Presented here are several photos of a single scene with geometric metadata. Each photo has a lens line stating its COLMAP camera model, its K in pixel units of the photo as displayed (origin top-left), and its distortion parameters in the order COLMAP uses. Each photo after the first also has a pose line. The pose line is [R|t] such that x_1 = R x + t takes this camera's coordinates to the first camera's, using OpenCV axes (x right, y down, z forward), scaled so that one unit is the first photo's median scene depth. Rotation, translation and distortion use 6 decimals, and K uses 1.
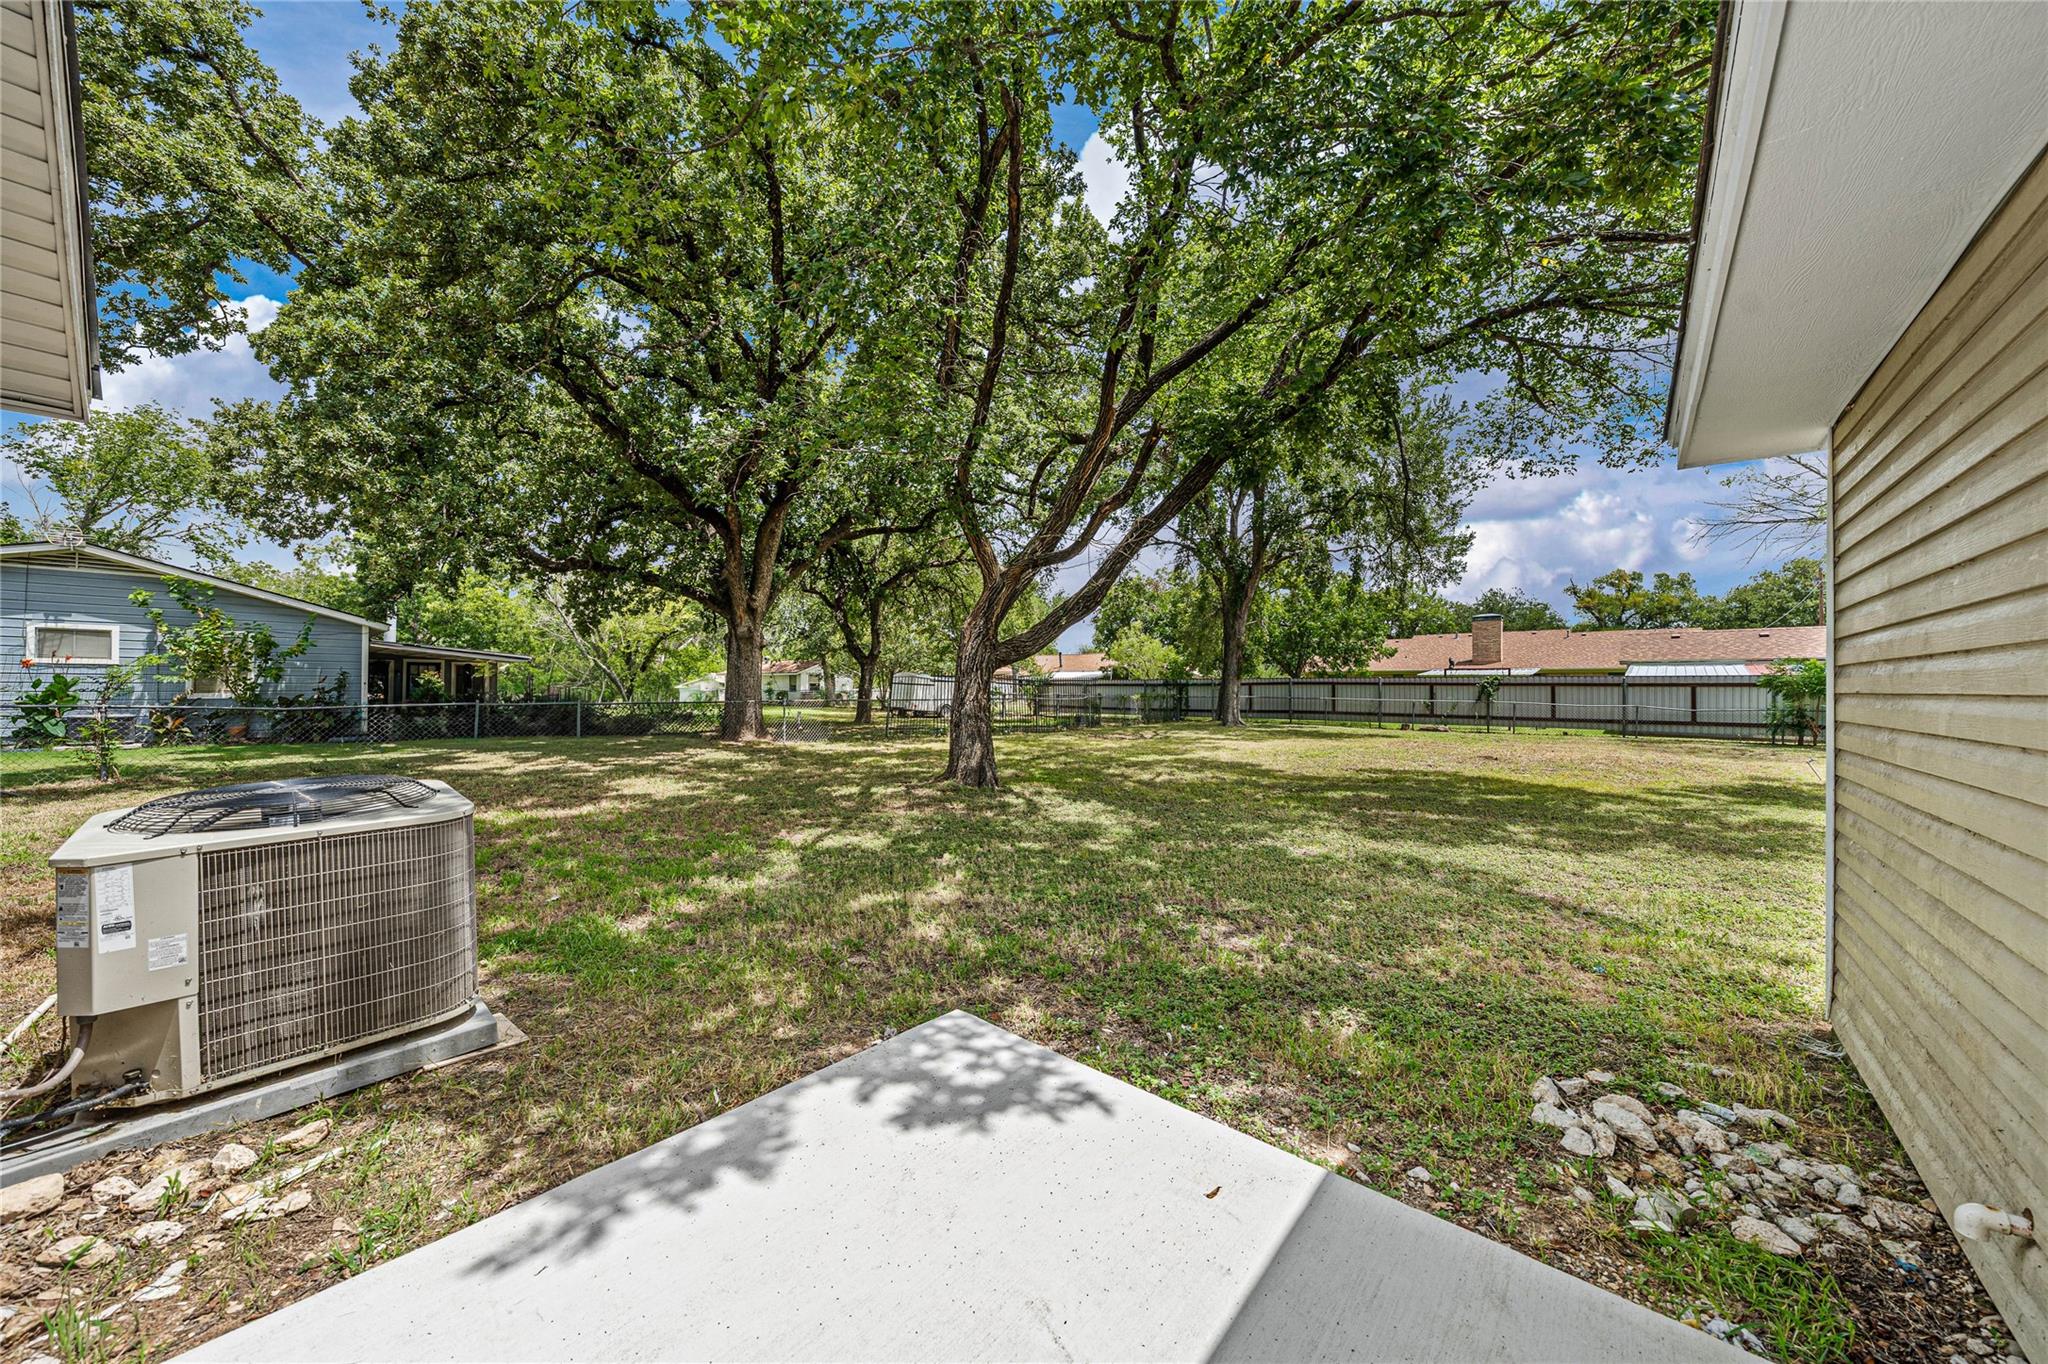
lens RADIAL K [[703.3, 0, 1018.6], [0, 703.3, 686.7], [0, 0, 1]] dist [-0.004250, 0.000862]
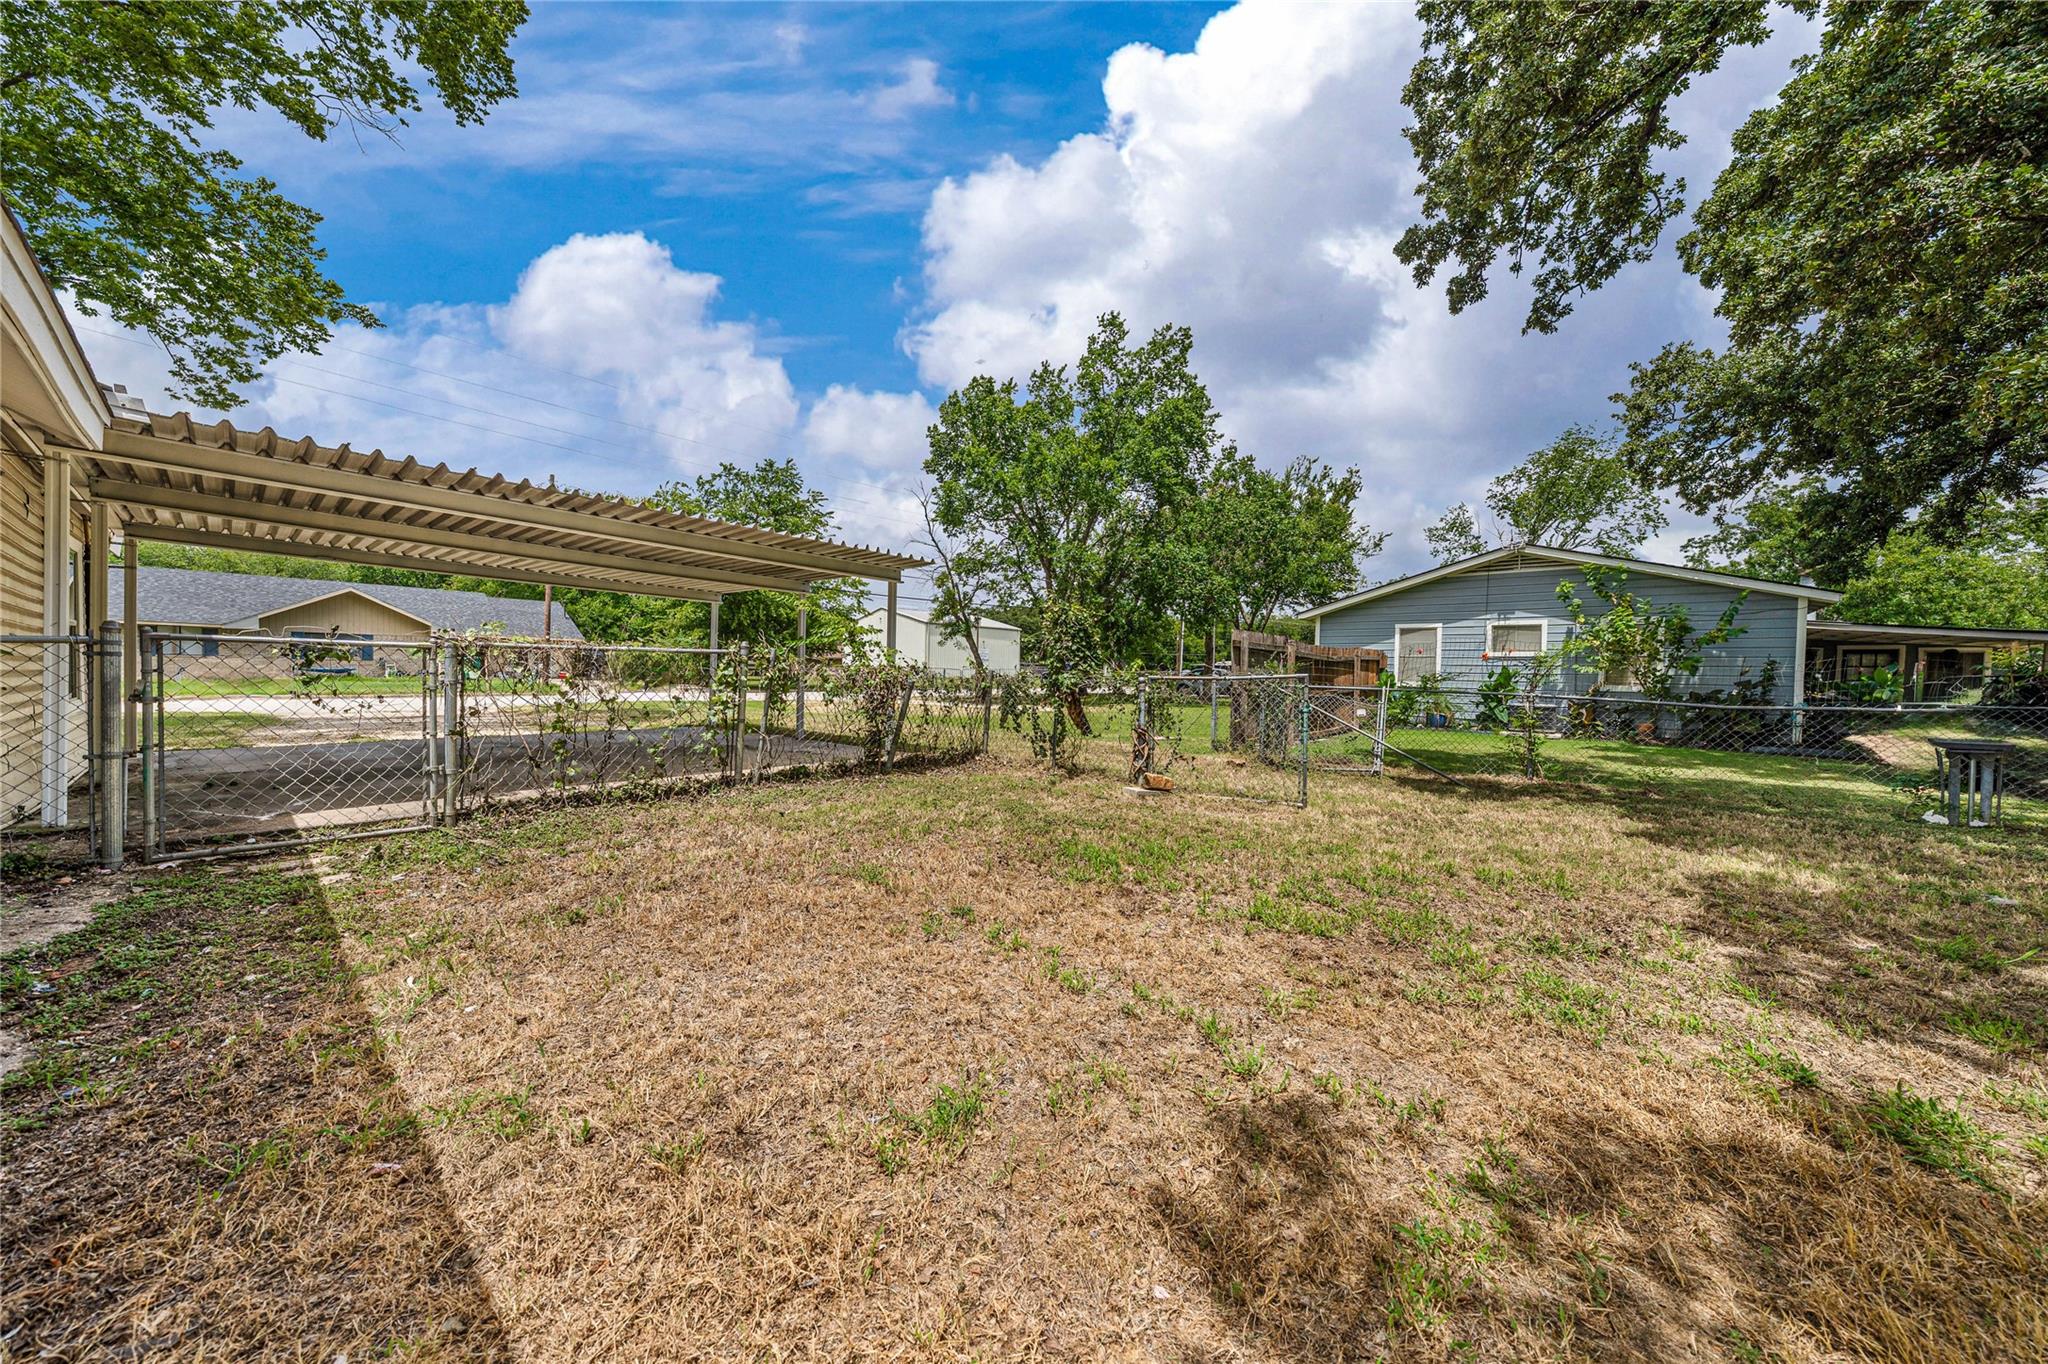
lens RADIAL K [[703.3, 0, 1025.8], [0, 703.3, 676.7], [0, 0, 1]] dist [-0.004250, 0.000862]
pose [[0.022005, 0.008720, -0.999720, -0.242259], [-0.016544, 0.999828, 0.008357, 0.002783], [0.999621, 0.016355, 0.022145, 0.190535]]
